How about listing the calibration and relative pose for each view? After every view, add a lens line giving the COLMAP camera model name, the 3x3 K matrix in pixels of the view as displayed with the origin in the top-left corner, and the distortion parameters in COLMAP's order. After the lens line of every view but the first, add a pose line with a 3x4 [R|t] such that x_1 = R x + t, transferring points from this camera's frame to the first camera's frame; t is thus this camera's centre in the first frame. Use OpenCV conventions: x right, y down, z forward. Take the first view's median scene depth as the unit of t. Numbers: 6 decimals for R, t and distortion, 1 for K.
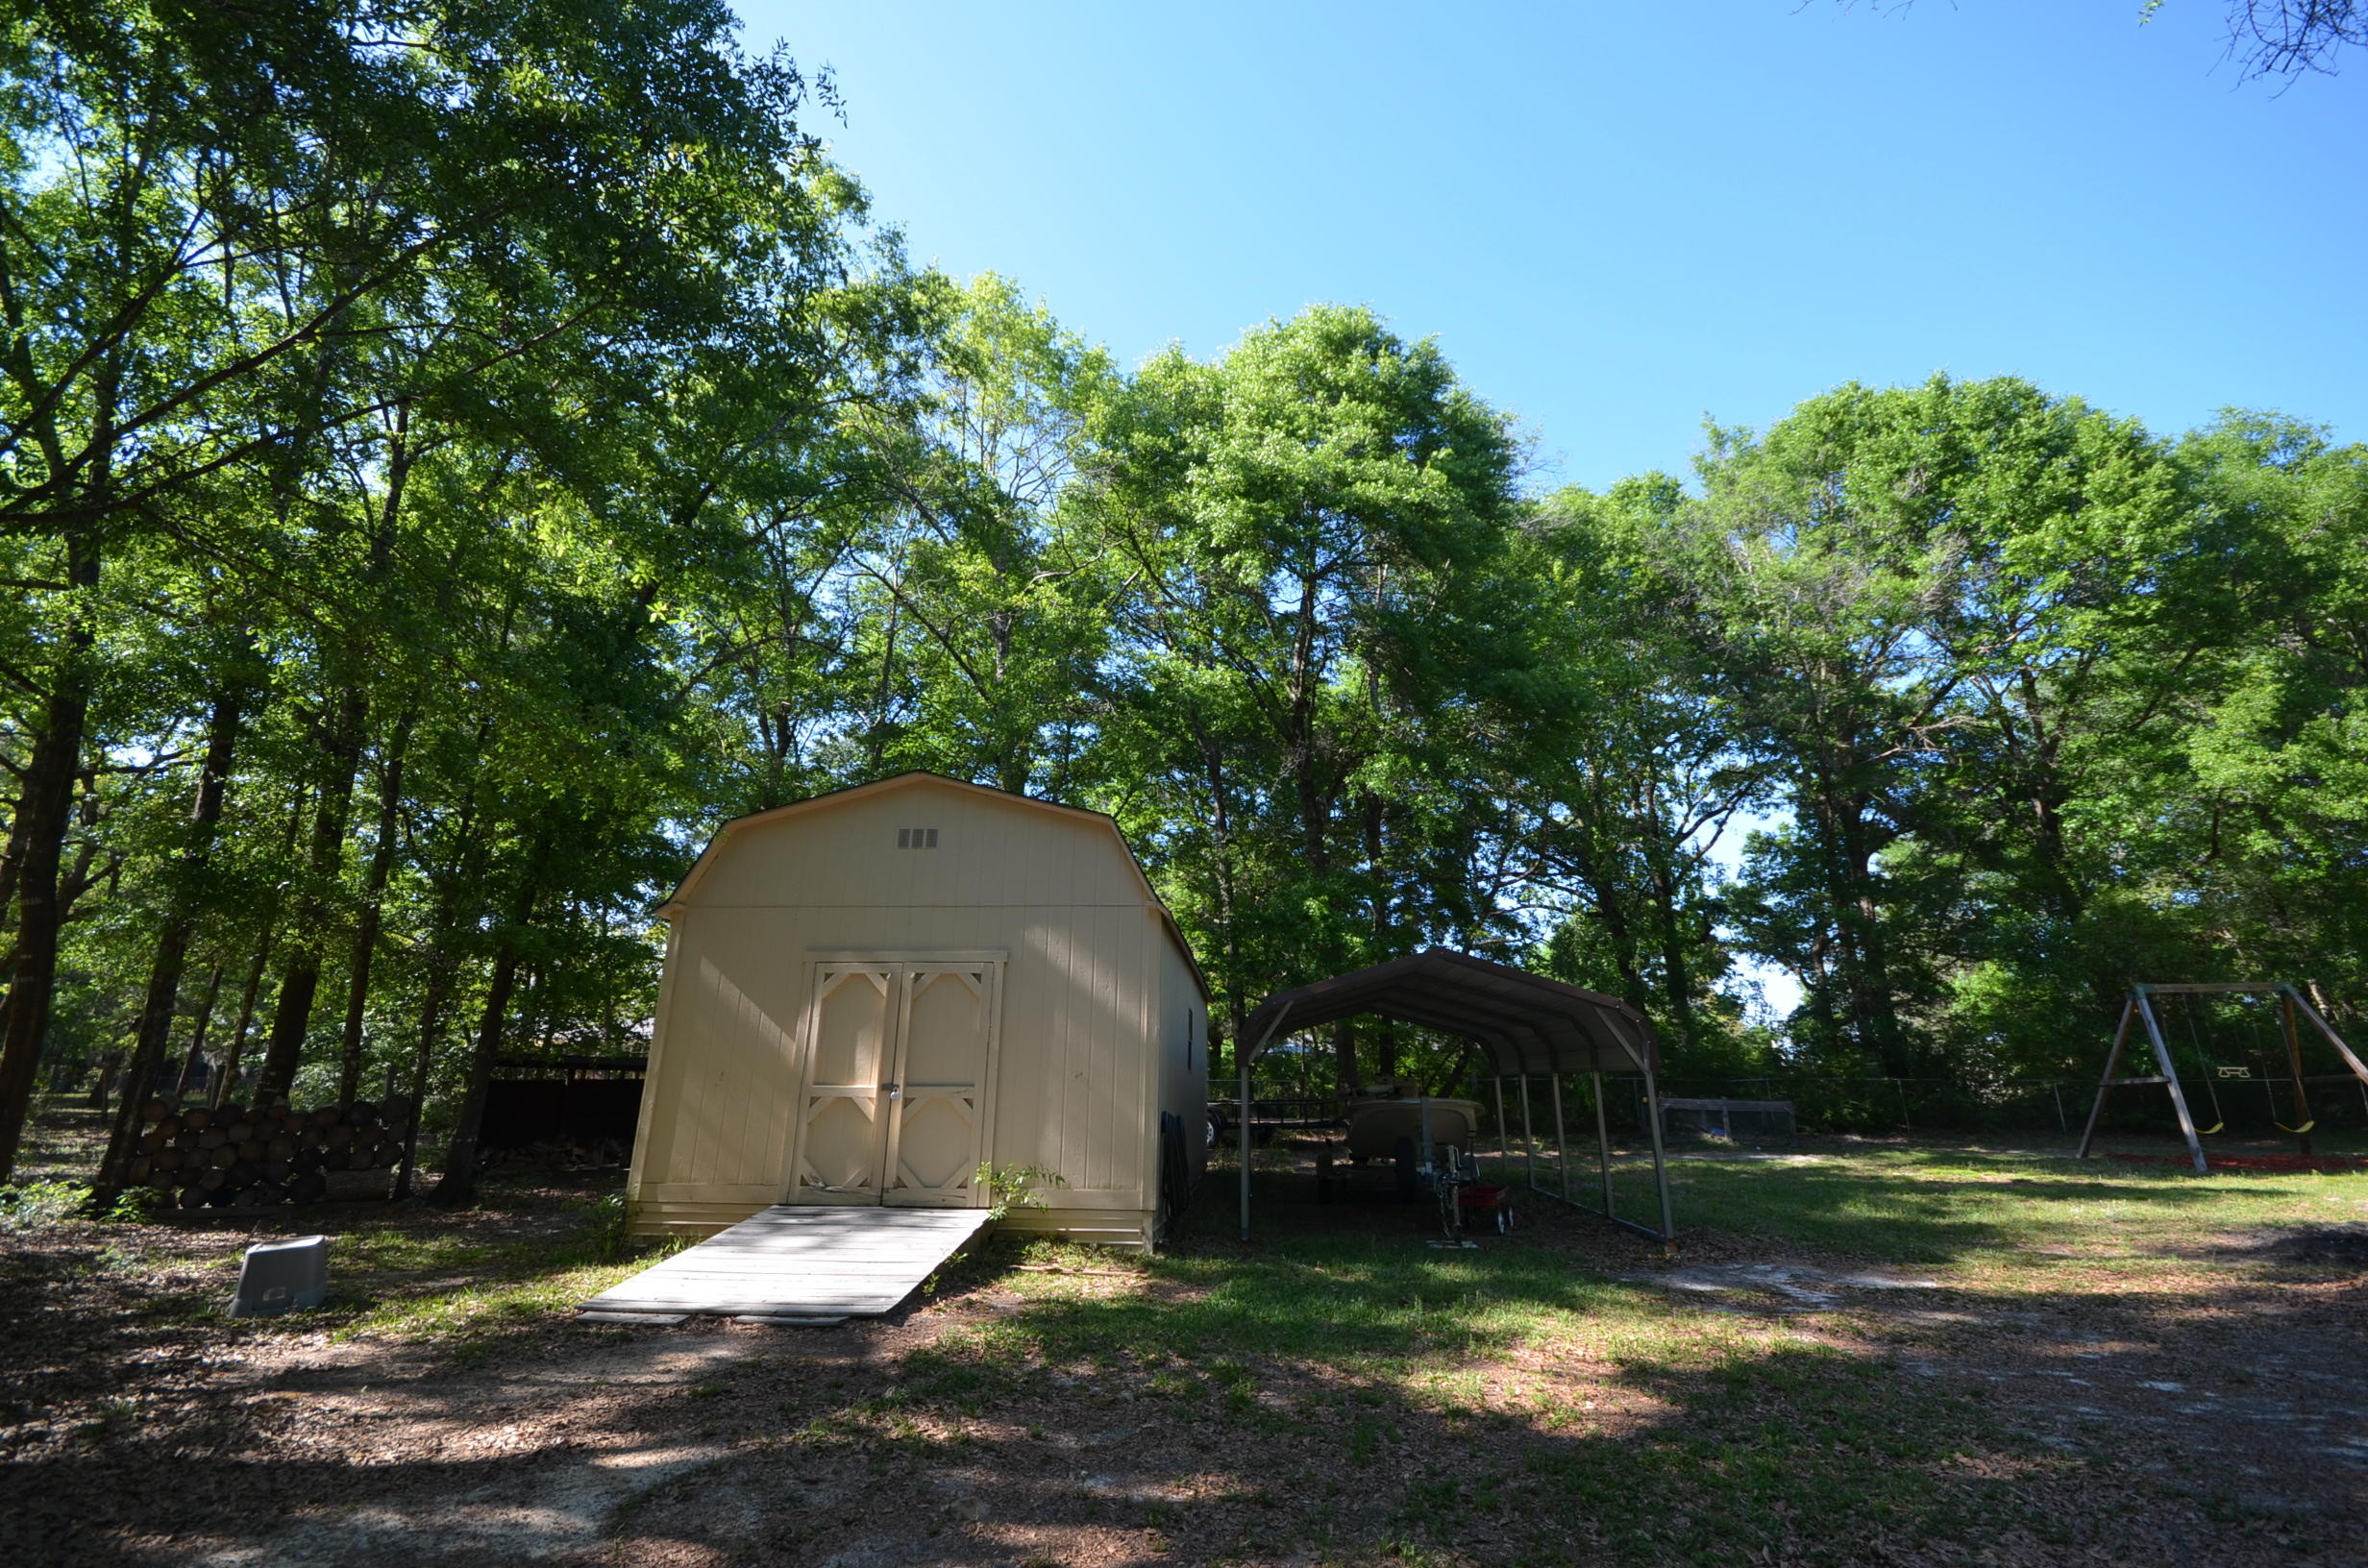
lens RADIAL K [[1038.3, 0, 1154.9], [0, 1038.3, 785.7], [0, 0, 1]] dist [0.016627, -0.017324]
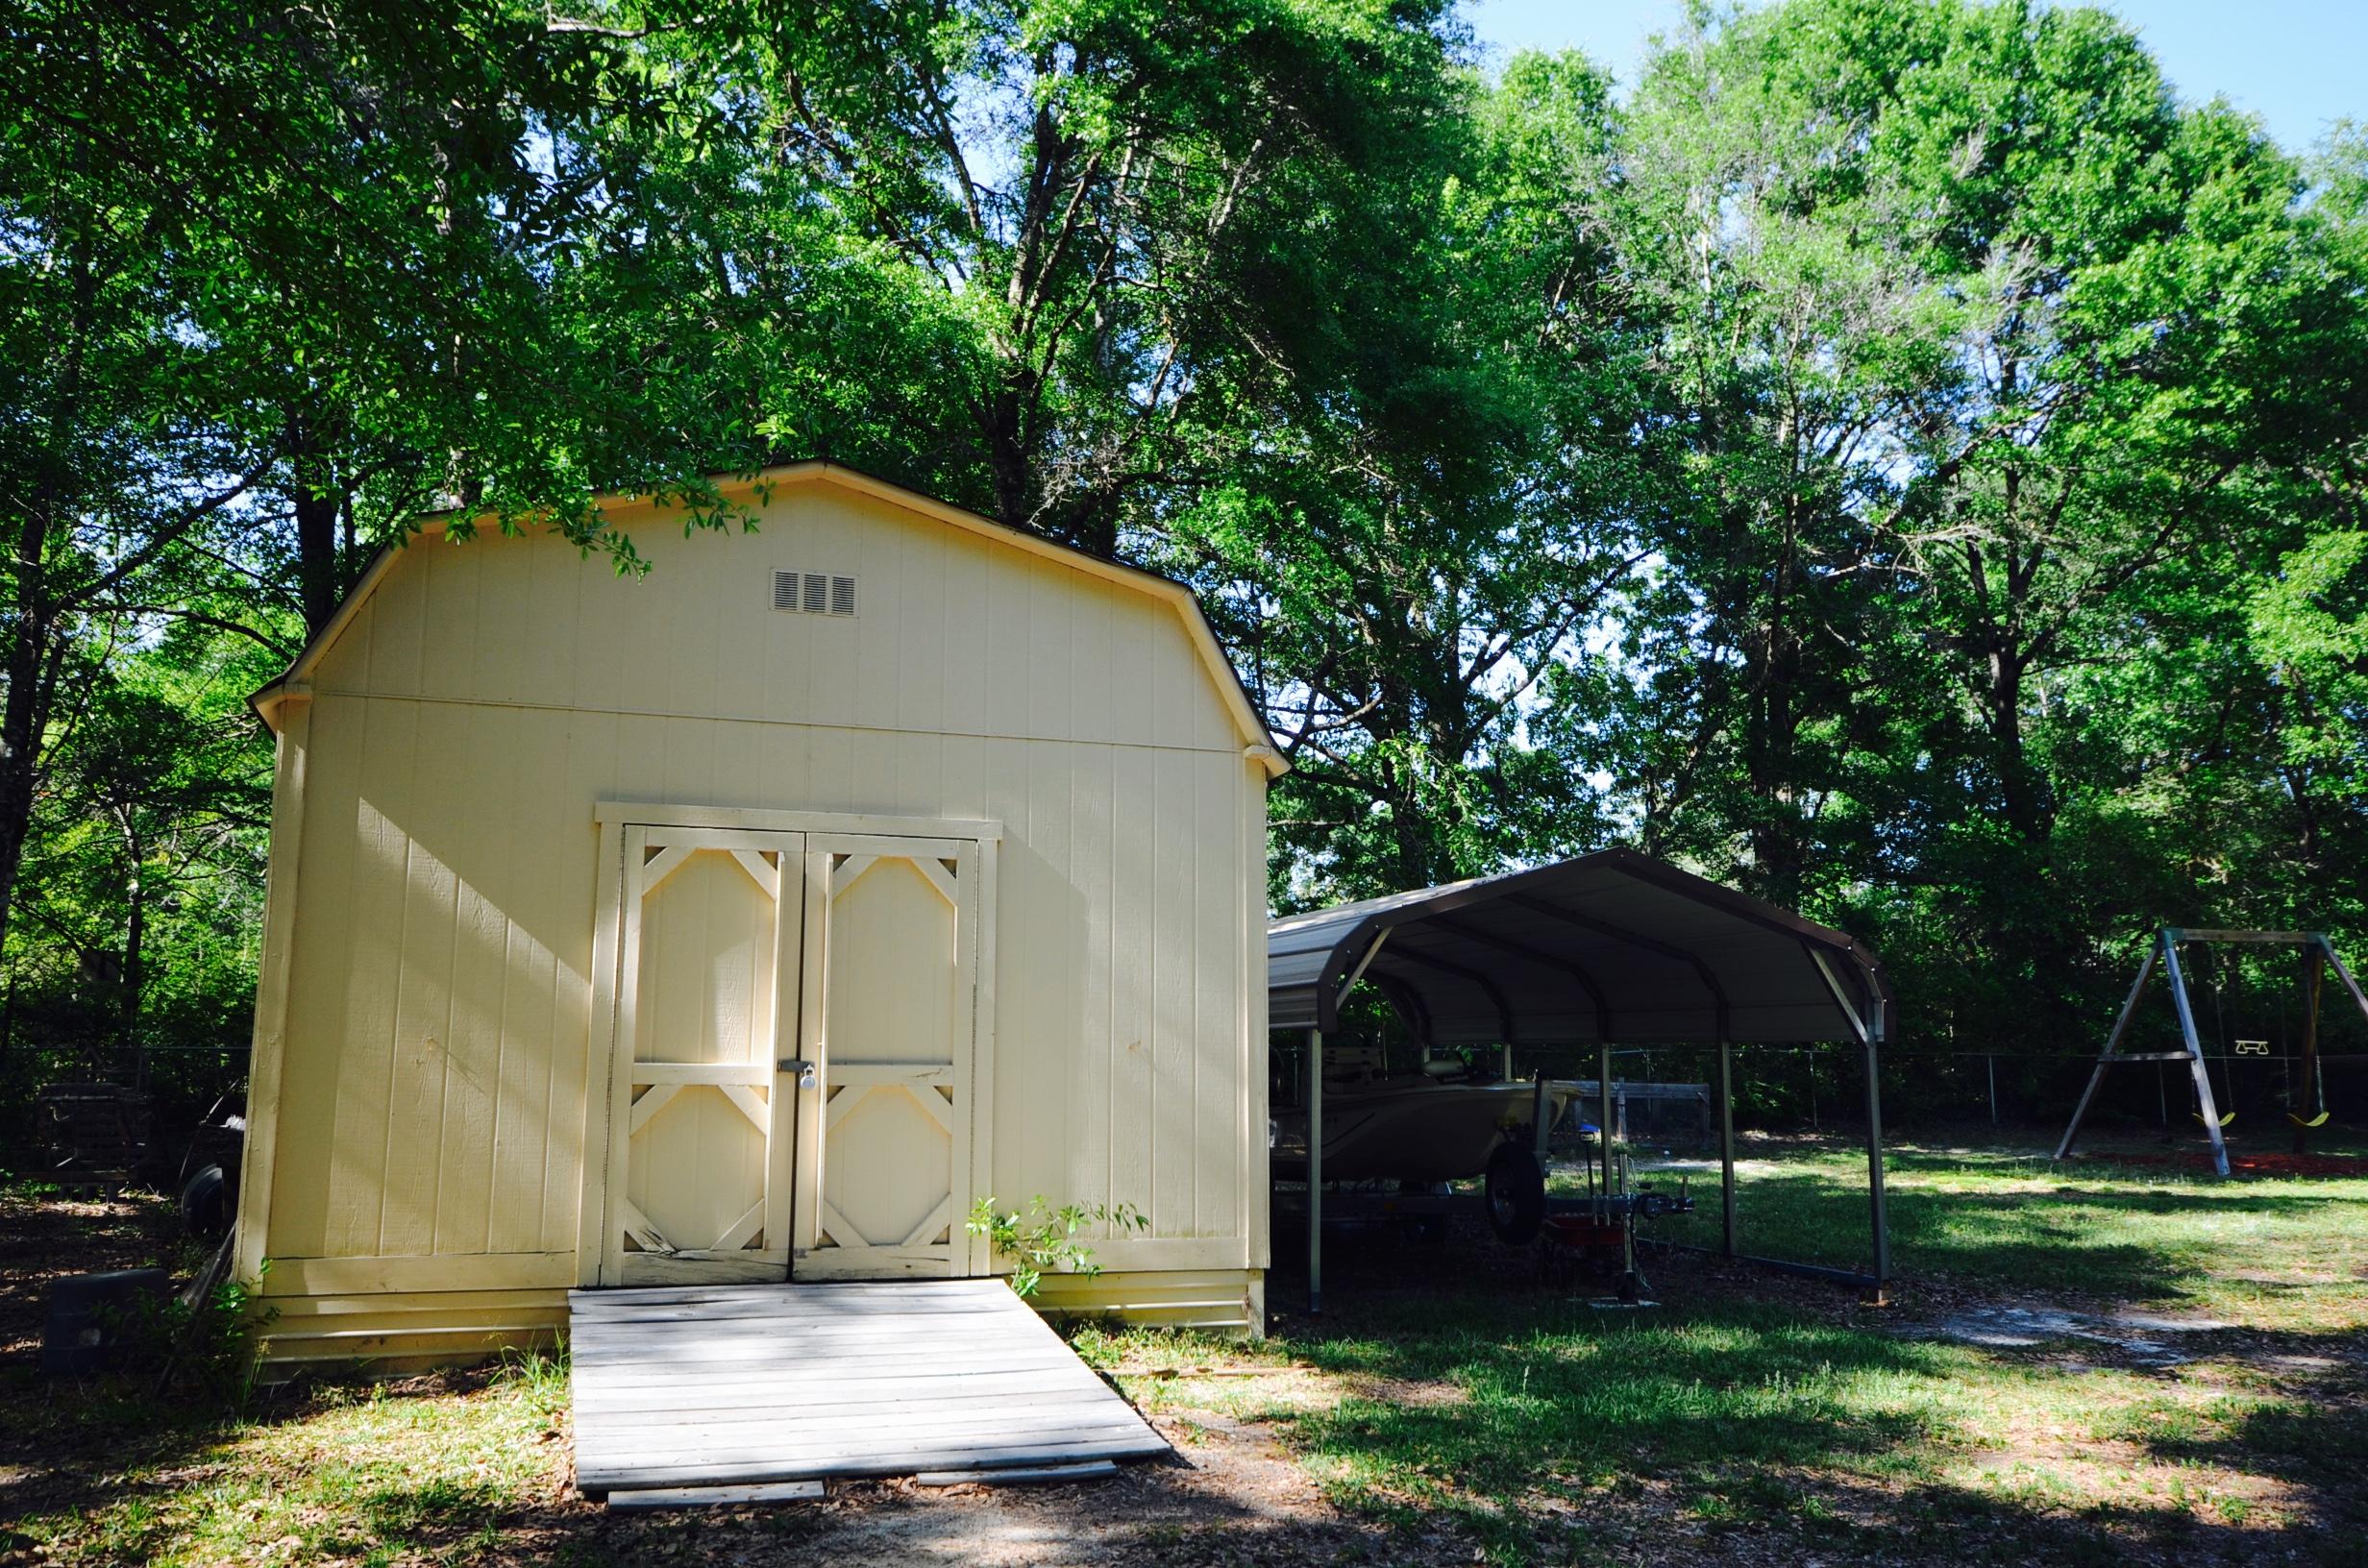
lens RADIAL K [[1942.8, 0, 1183.5], [0, 1942.8, 793.6], [0, 0, 1]] dist [0.017386, 0.000899]
pose [[0.921165, 0.052641, 0.385596, -0.186733], [-0.107562, 0.986652, 0.122262, 0.005121], [-0.374013, -0.154099, 0.914531, 0.019944]]
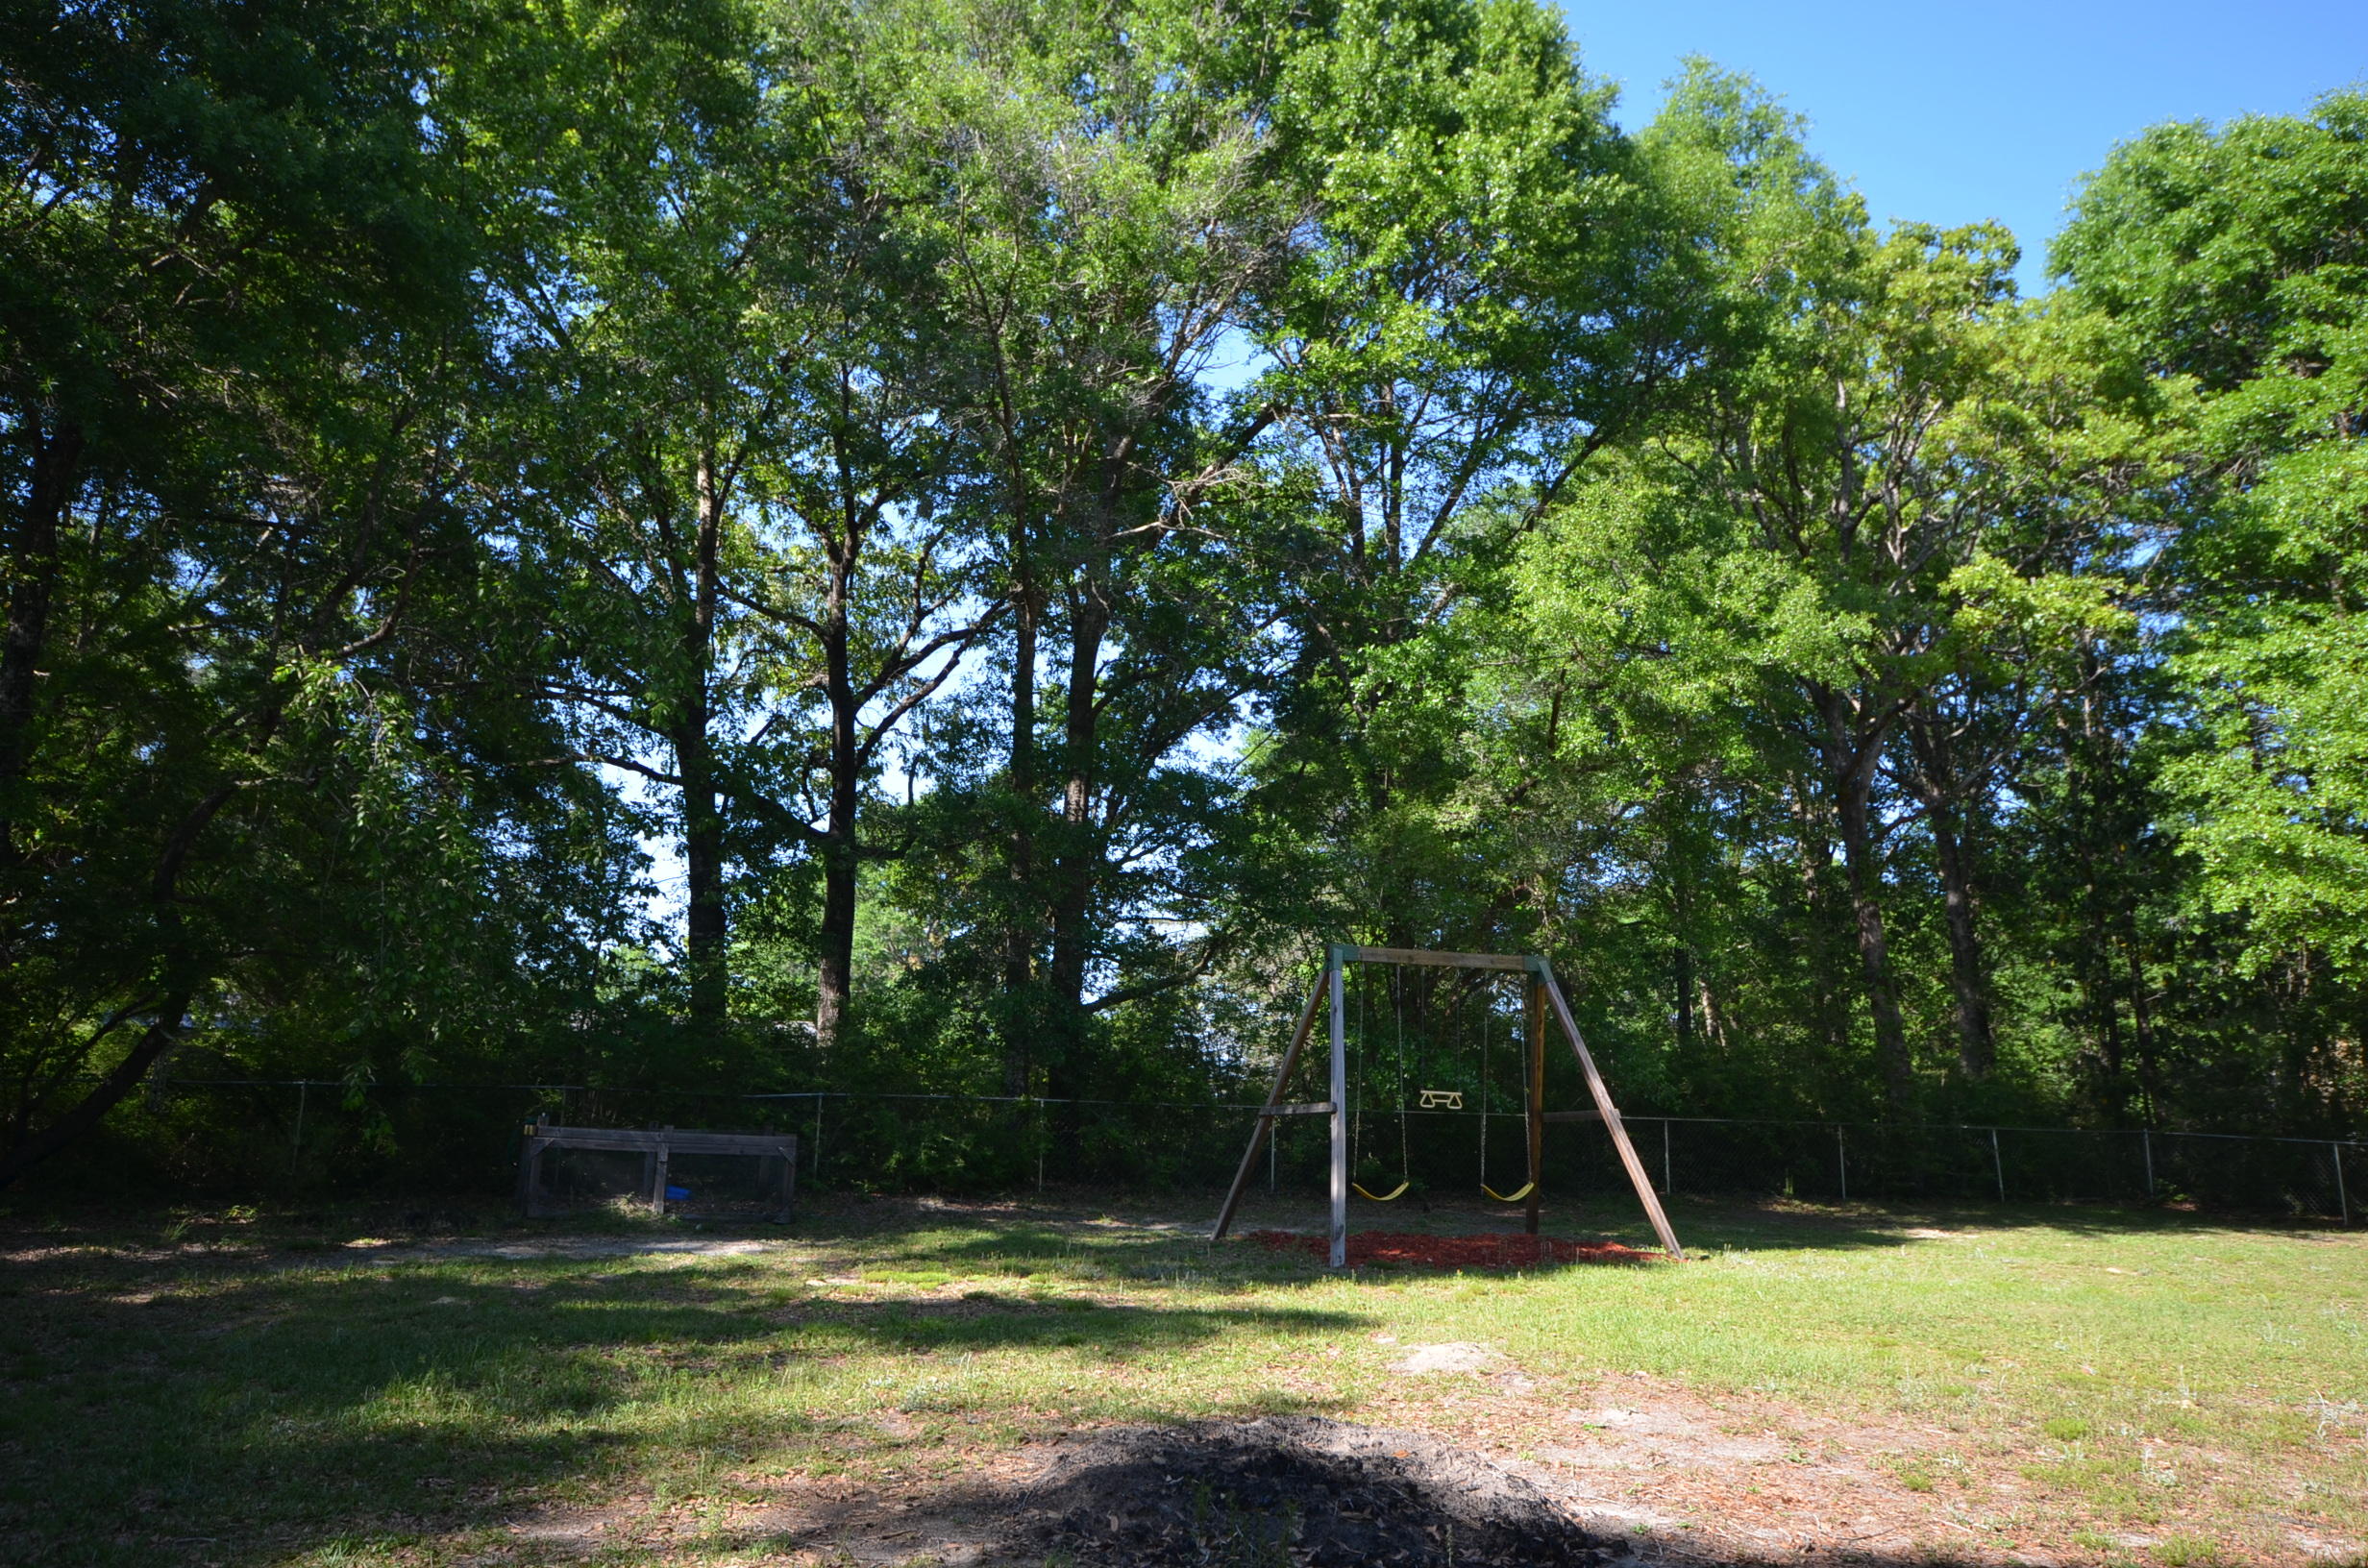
lens RADIAL K [[1798.6, 0, 1184.0], [0, 1798.6, 784.0], [0, 0, 1]] dist [-0.004166, -0.000134]
pose [[0.869451, 0.105199, 0.482689, 0.336550], [-0.153409, 0.986254, 0.061384, 0.050285], [-0.469597, -0.127419, 0.873638, 0.166101]]
